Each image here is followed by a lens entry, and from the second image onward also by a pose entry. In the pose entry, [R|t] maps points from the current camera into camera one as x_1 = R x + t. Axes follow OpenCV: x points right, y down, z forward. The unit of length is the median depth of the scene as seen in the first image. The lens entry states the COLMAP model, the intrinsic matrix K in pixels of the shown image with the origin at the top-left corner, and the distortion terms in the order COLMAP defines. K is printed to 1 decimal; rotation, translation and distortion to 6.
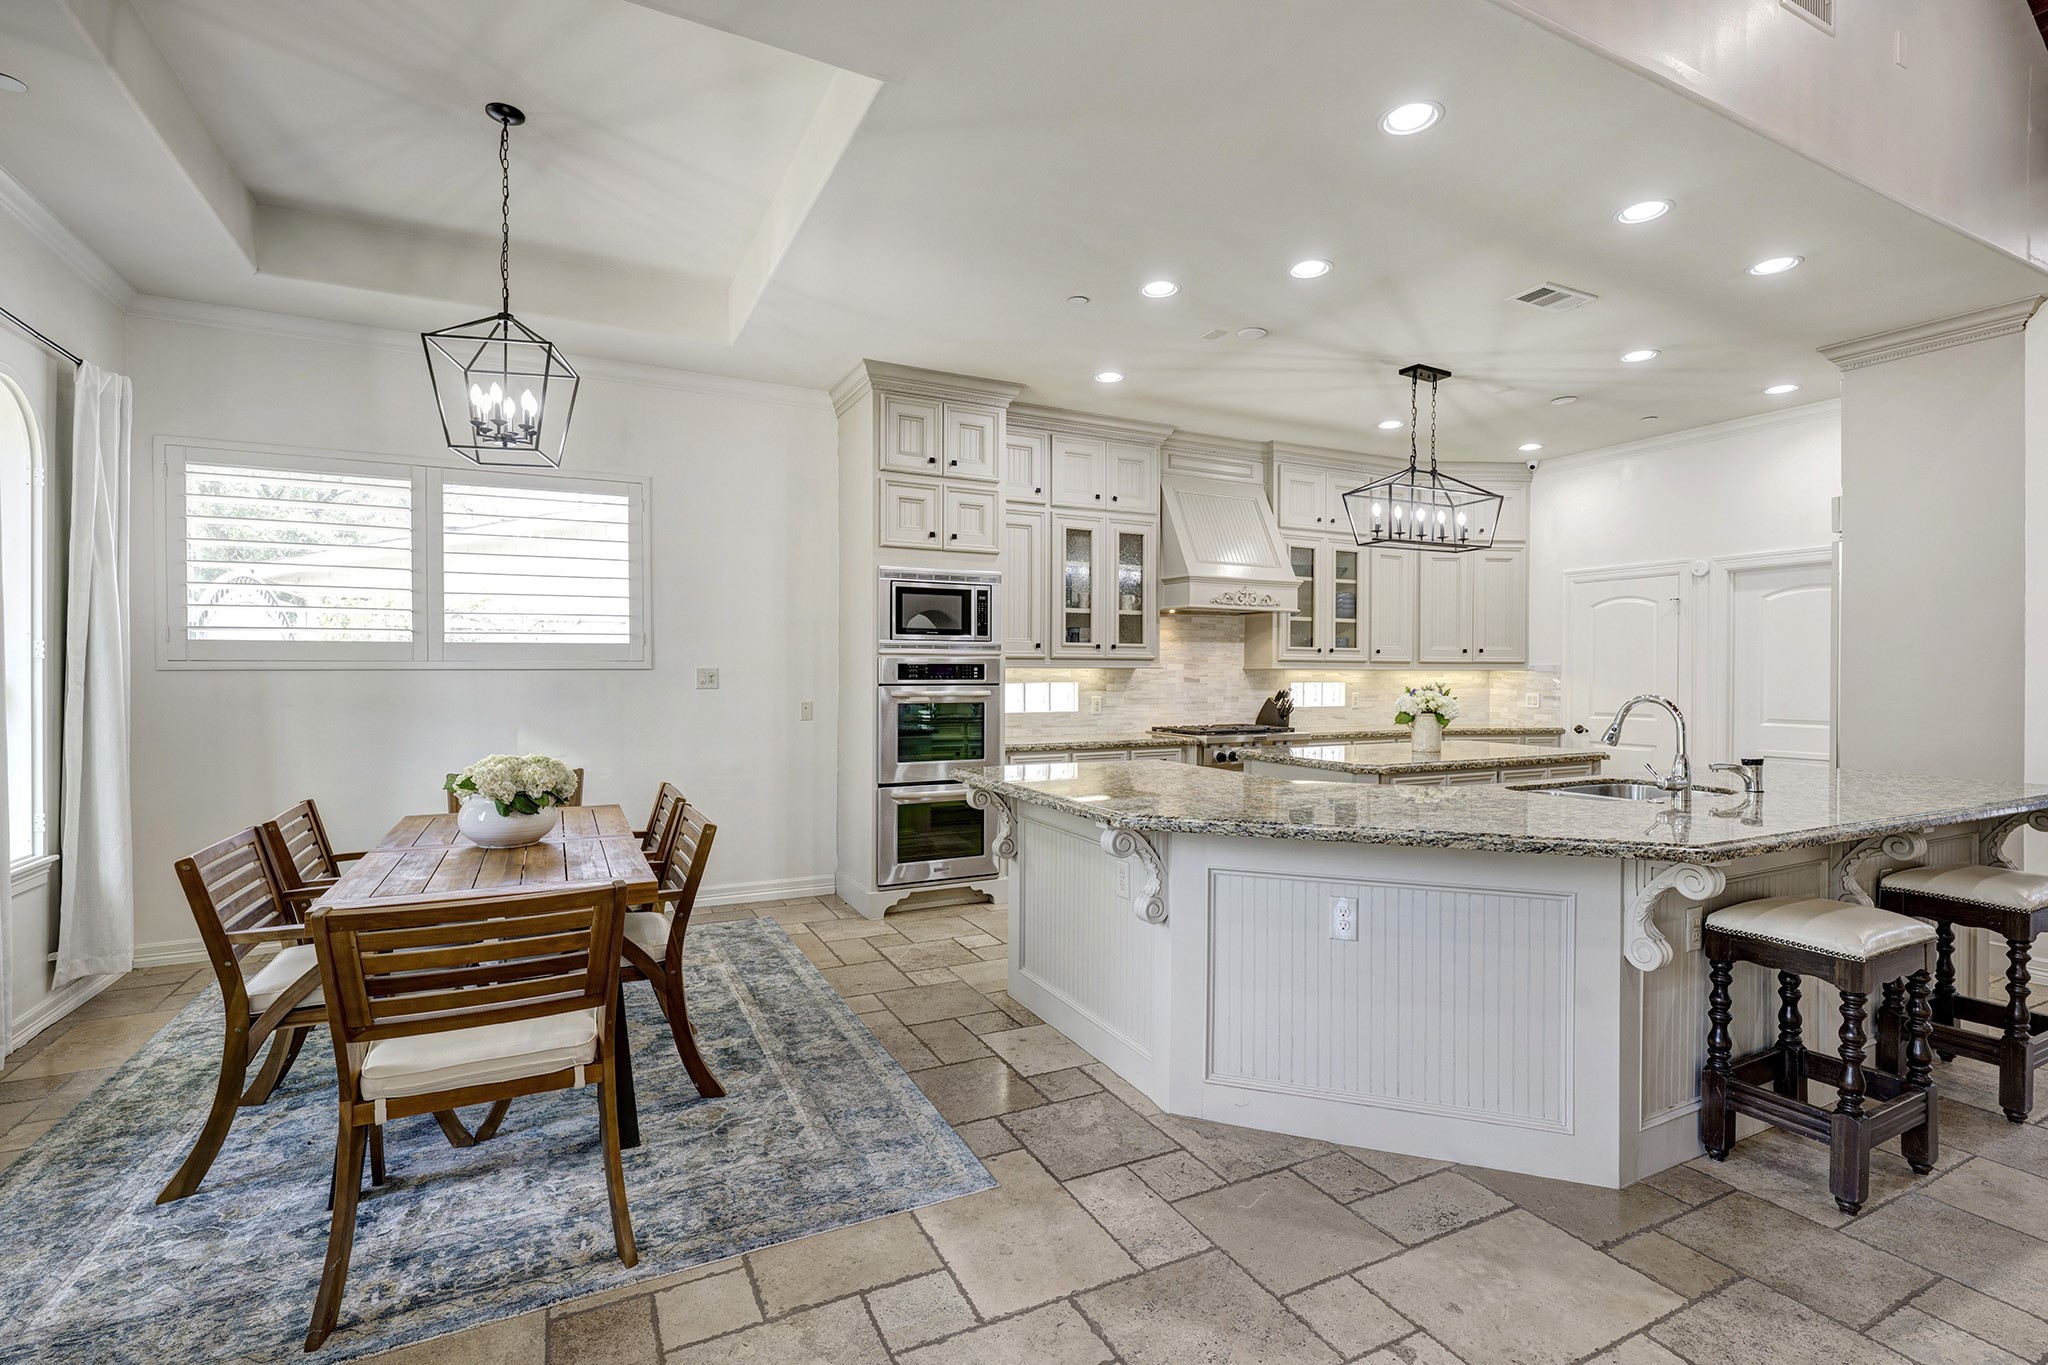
lens RADIAL K [[844.4, 0, 1034.0], [0, 844.4, 681.1], [0, 0, 1]] dist [-0.000238, -0.000010]
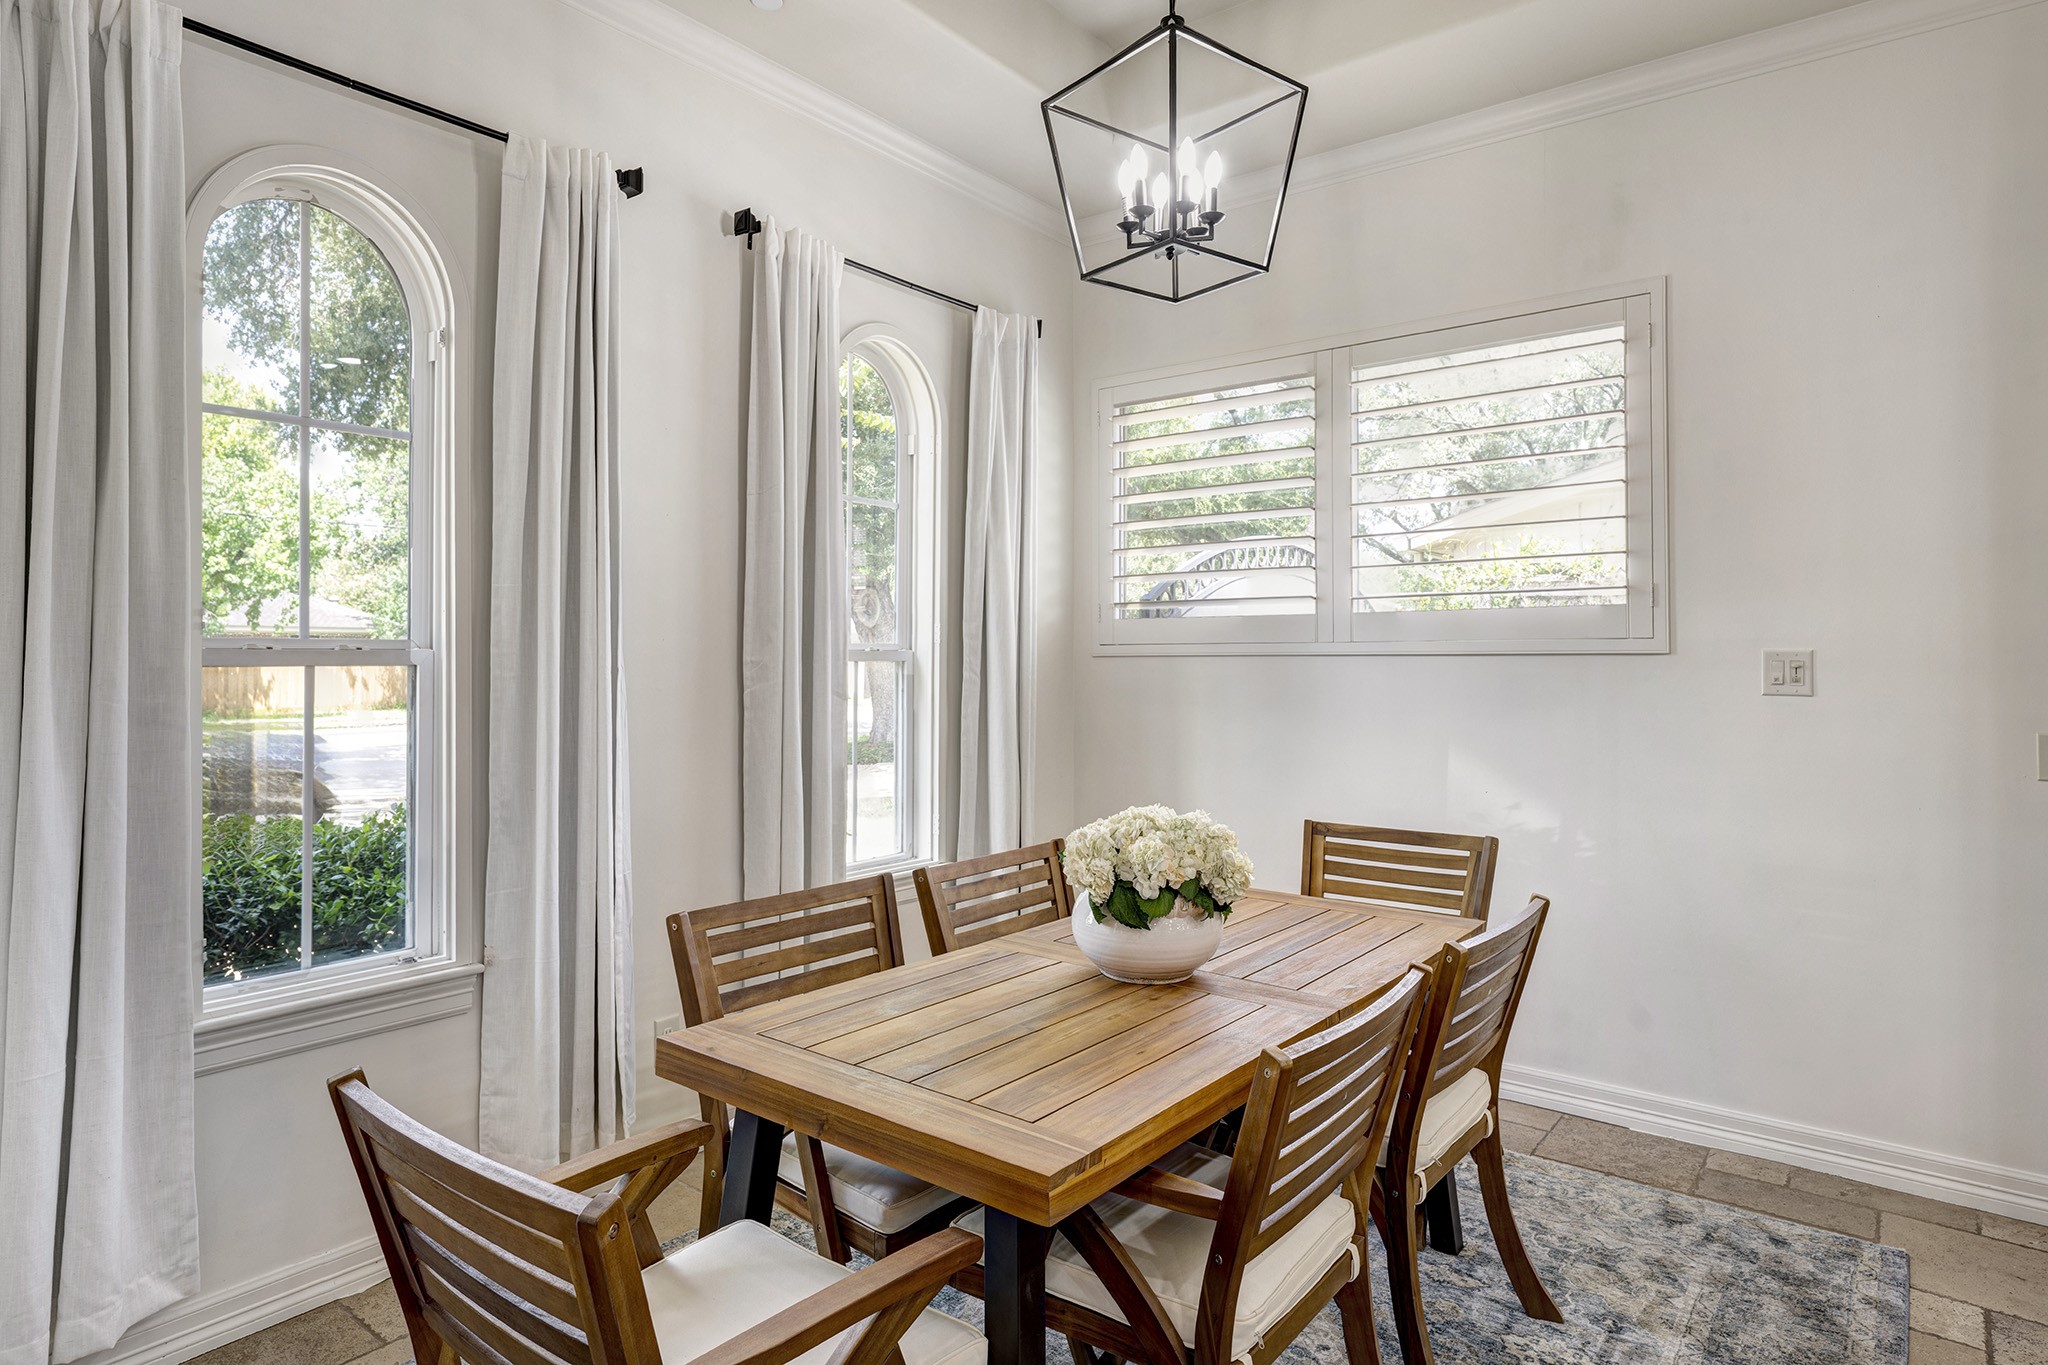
lens RADIAL K [[1192.1, 0, 1071.2], [0, 1192.1, 652.8], [0, 0, 1]] dist [0.000103, -0.002599]
pose [[0.437948, -0.002384, -0.898997, 0.031408], [-0.010973, 0.999908, -0.007997, -0.004813], [0.898933, 0.013368, 0.437881, 0.352470]]
